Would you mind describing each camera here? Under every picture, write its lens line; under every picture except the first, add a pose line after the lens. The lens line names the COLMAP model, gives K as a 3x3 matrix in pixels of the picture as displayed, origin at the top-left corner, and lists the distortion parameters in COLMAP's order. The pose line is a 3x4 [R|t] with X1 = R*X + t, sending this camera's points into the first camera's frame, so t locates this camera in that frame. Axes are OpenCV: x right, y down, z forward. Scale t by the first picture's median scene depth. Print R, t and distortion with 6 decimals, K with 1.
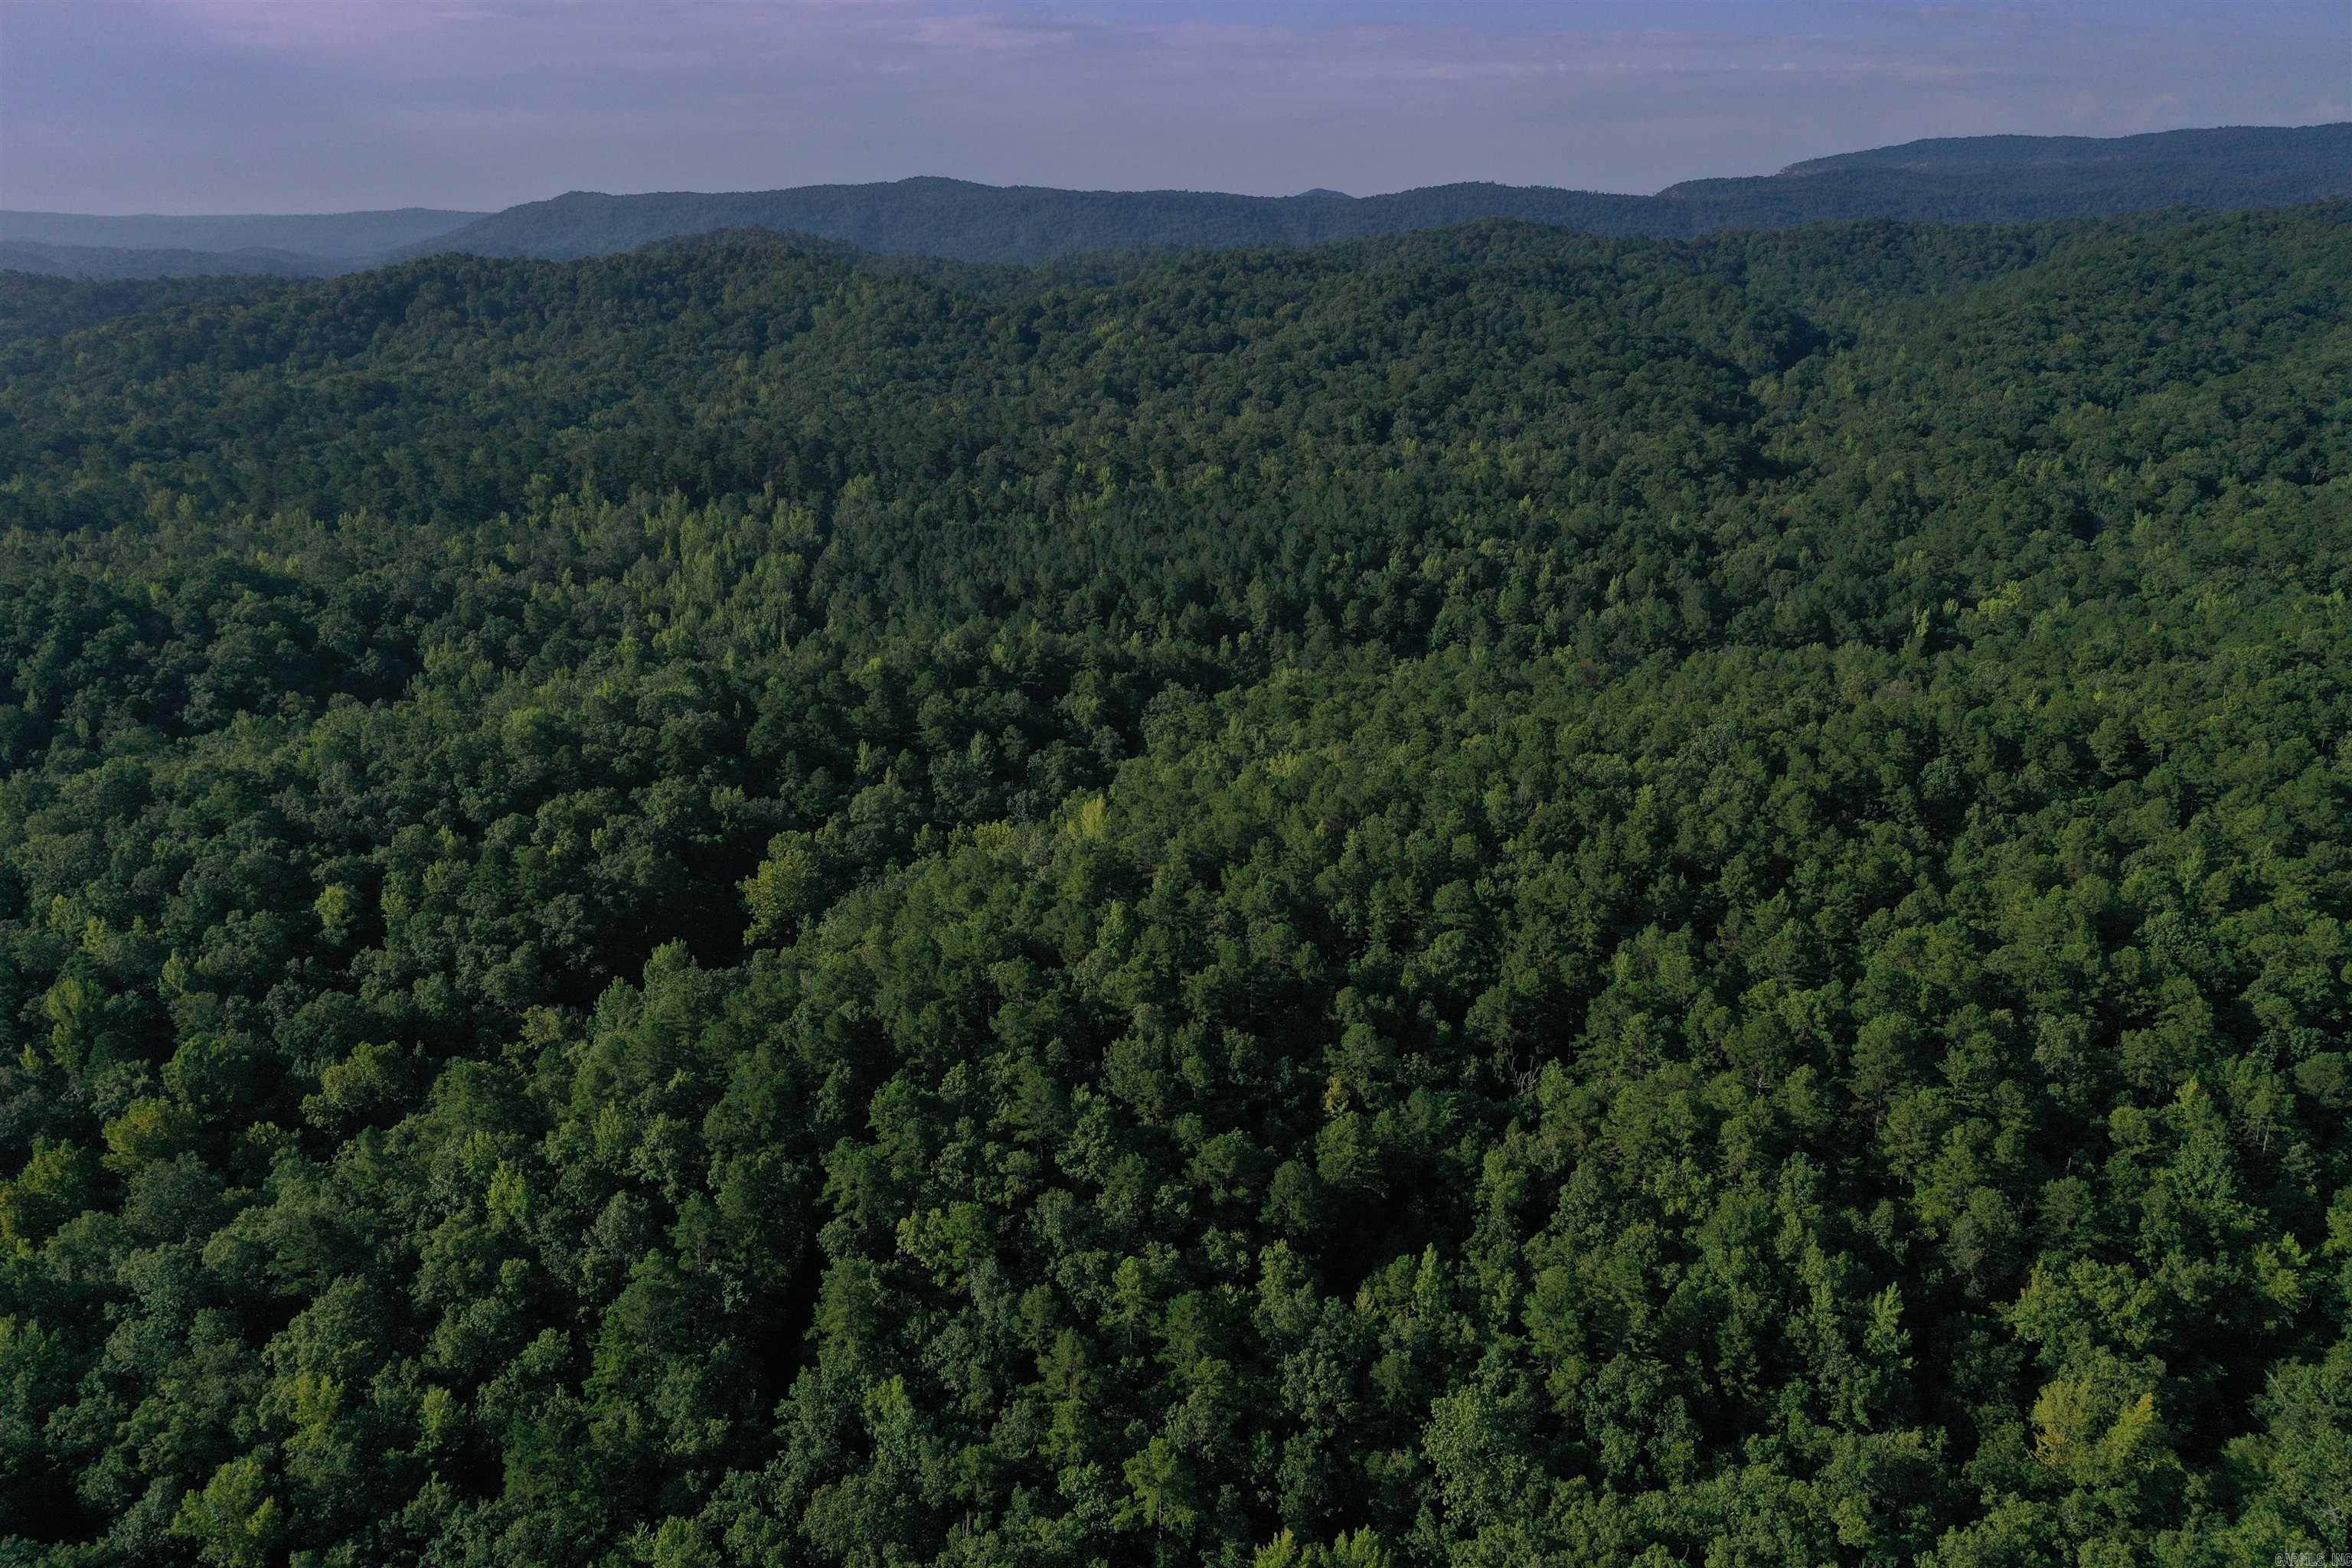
lens RADIAL K [[1867.3, 0, 1163.7], [0, 1867.3, 782.0], [0, 0, 1]] dist [0.015307, -0.005942]
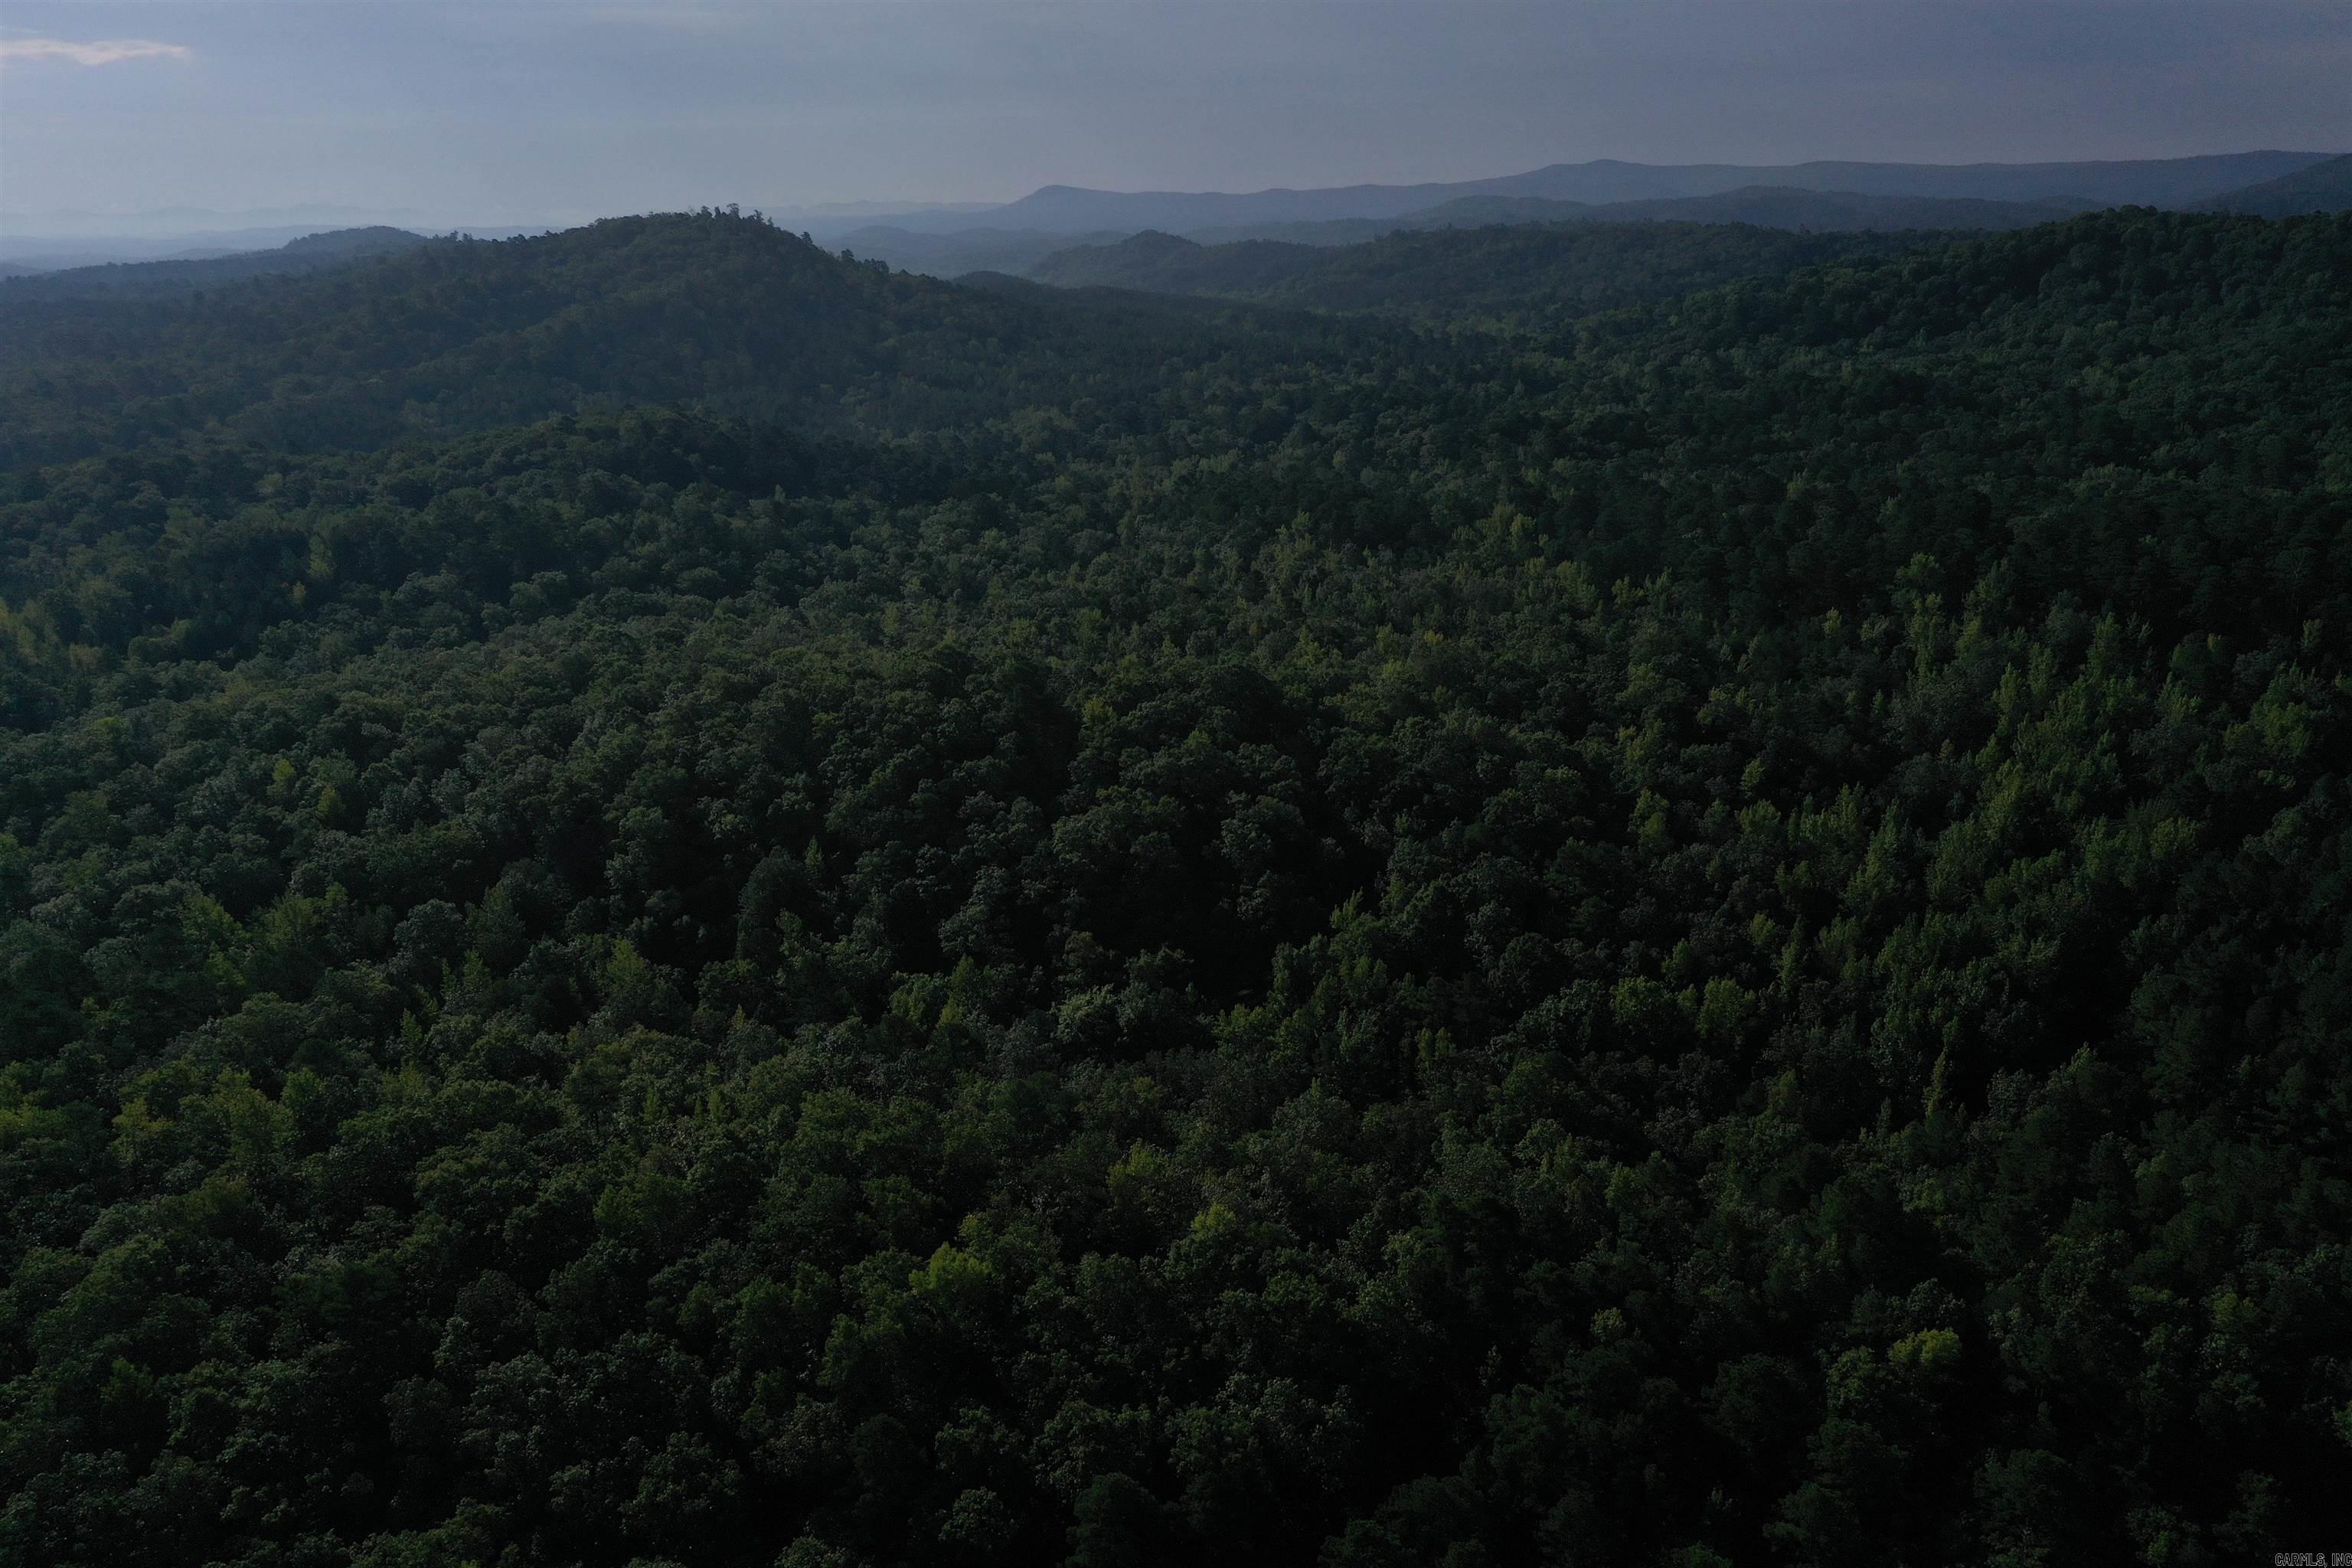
lens RADIAL K [[1867.3, 0, 1176.0], [0, 1867.3, 782.8], [0, 0, 1]] dist [0.015307, -0.005942]
pose [[0.634936, 0.233868, -0.736317, 0.000793], [-0.214433, 0.968981, 0.122858, -0.075437], [0.742209, 0.079884, 0.665390, 0.254407]]
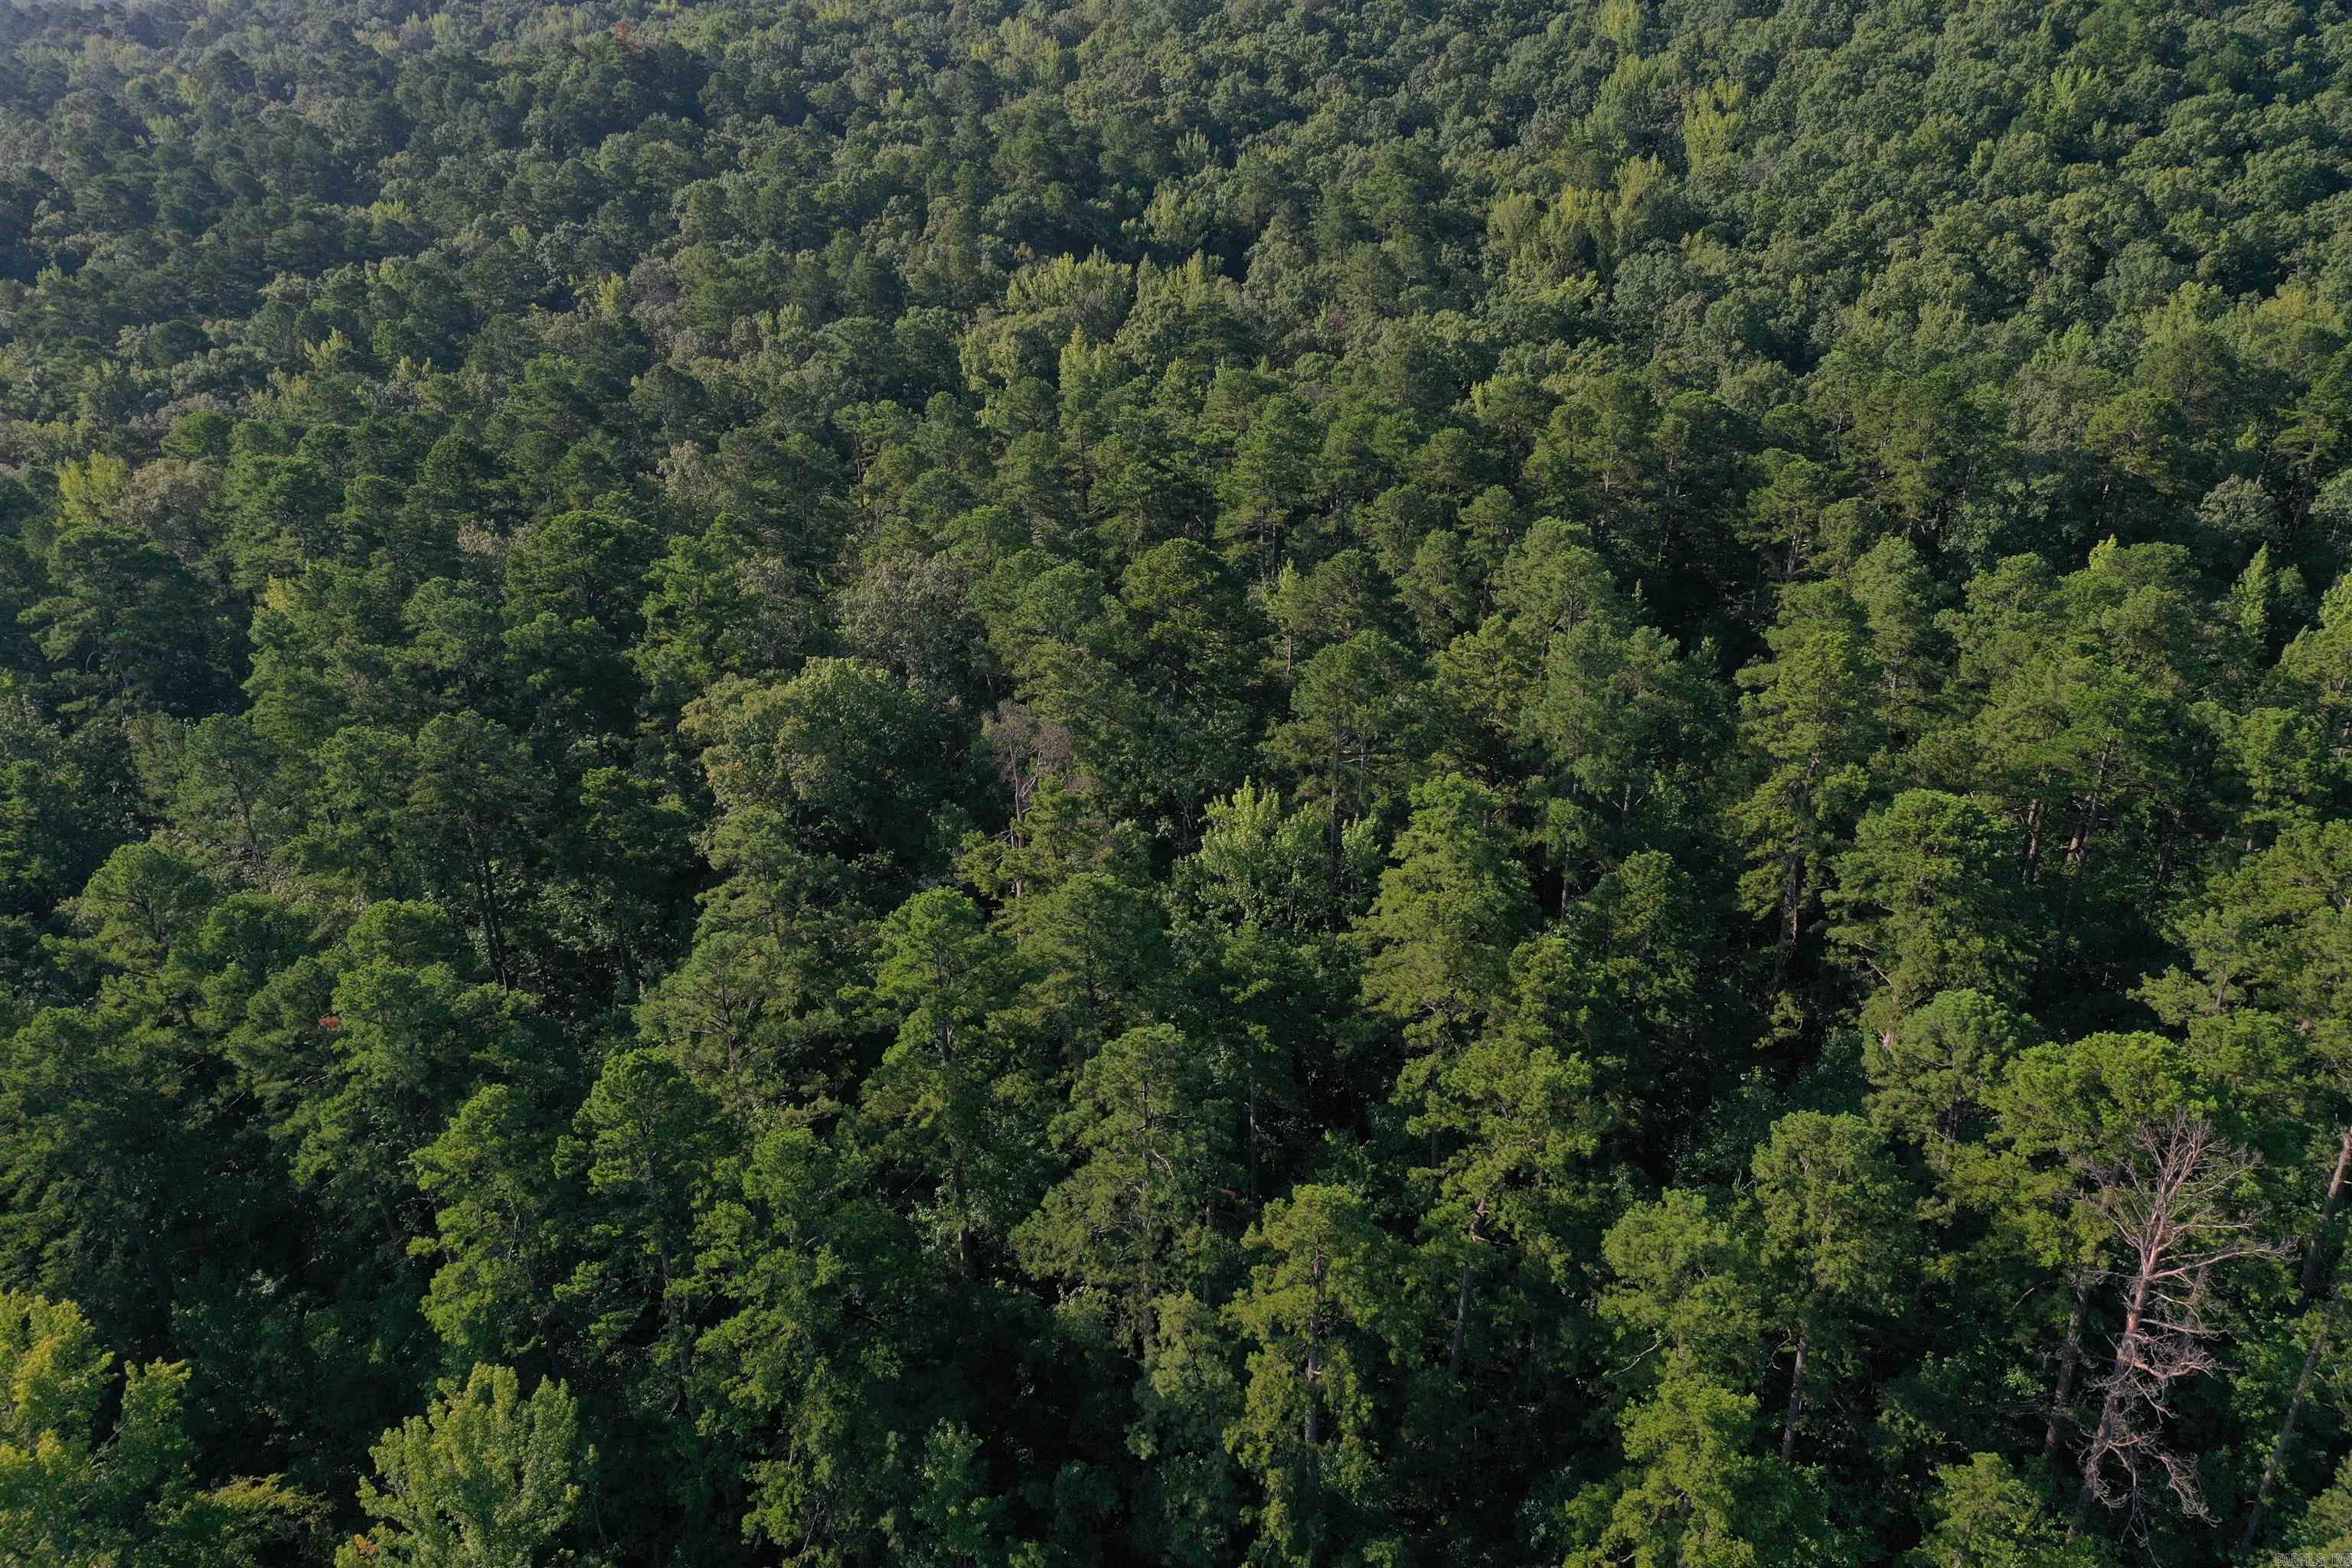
lens RADIAL K [[1867.3, 0, 1176.8], [0, 1867.3, 785.4], [0, 0, 1]] dist [0.015307, -0.005942]
pose [[0.930689, 0.159728, -0.329098, -0.166500], [-0.095988, 0.974745, 0.201641, -0.147292], [0.352994, -0.156076, 0.922516, 0.629250]]
